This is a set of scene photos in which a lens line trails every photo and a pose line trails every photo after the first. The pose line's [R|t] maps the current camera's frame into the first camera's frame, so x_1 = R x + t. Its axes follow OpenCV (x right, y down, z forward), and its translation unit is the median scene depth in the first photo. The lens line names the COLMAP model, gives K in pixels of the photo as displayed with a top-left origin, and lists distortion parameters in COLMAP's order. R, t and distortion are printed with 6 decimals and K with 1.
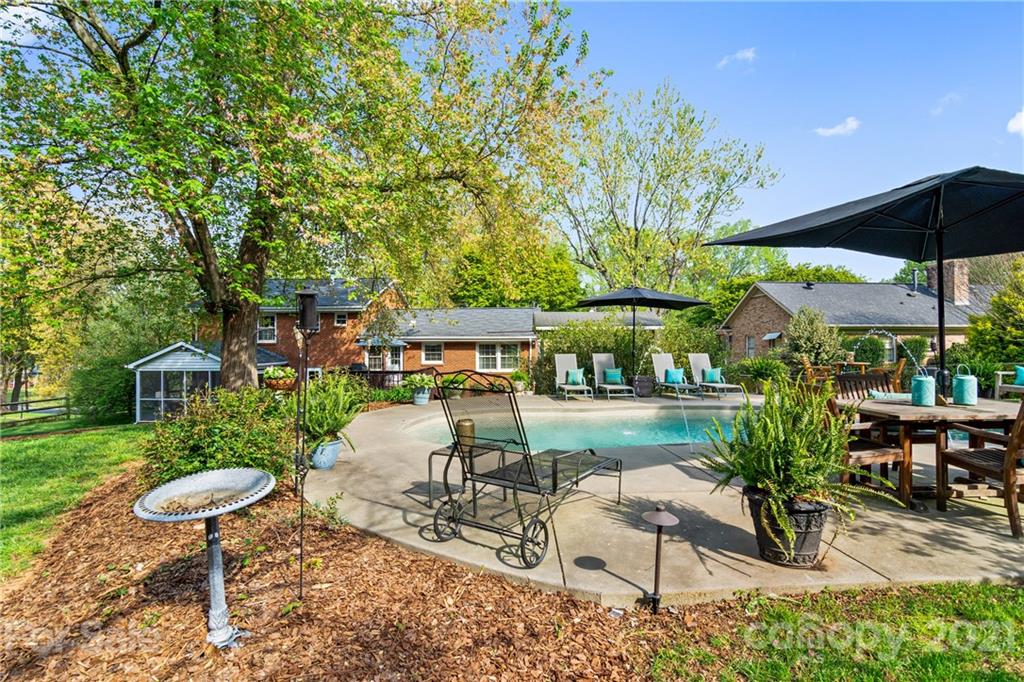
lens RADIAL K [[494.2, 0, 517.0], [0, 494.2, 339.4], [0, 0, 1]] dist [-0.004927, 0.000395]
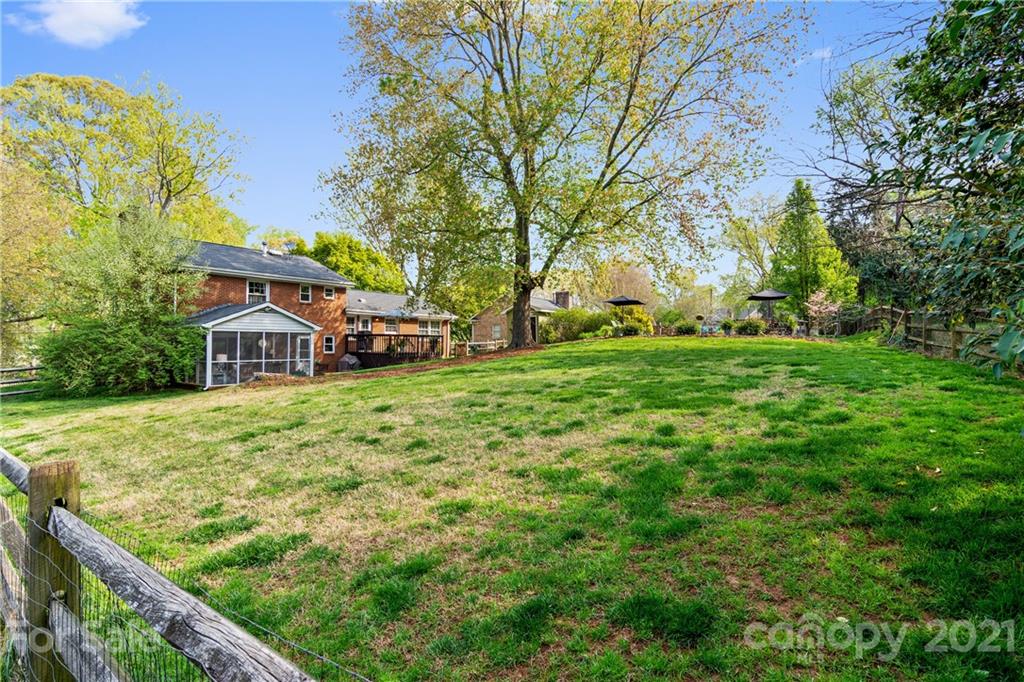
lens RADIAL K [[494.2, 0, 509.2], [0, 494.2, 338.8], [0, 0, 1]] dist [-0.004927, 0.000395]
pose [[0.549696, 0.017117, 0.835189, -1.087505], [-0.012966, 0.999844, -0.011958, 0.073560], [-0.835264, -0.004256, 0.549833, 0.031513]]
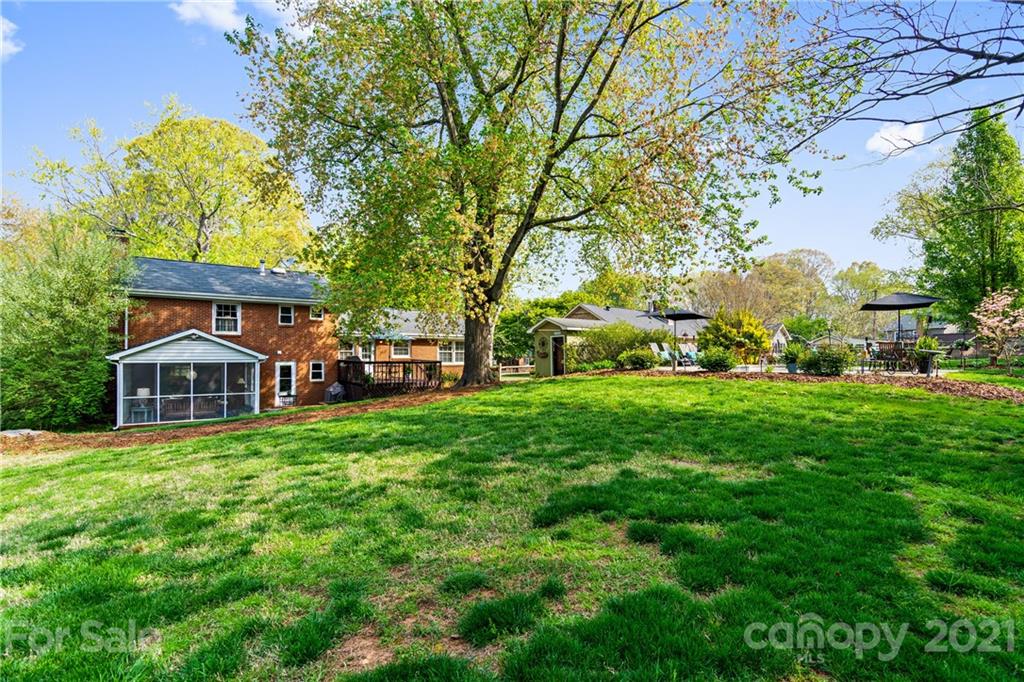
lens RADIAL K [[494.2, 0, 507.8], [0, 494.2, 349.9], [0, 0, 1]] dist [-0.004927, 0.000395]
pose [[0.777397, 0.014215, 0.628849, -0.694841], [-0.014536, 0.999884, -0.004632, 0.033342], [-0.628842, -0.005541, 0.777513, -0.026510]]
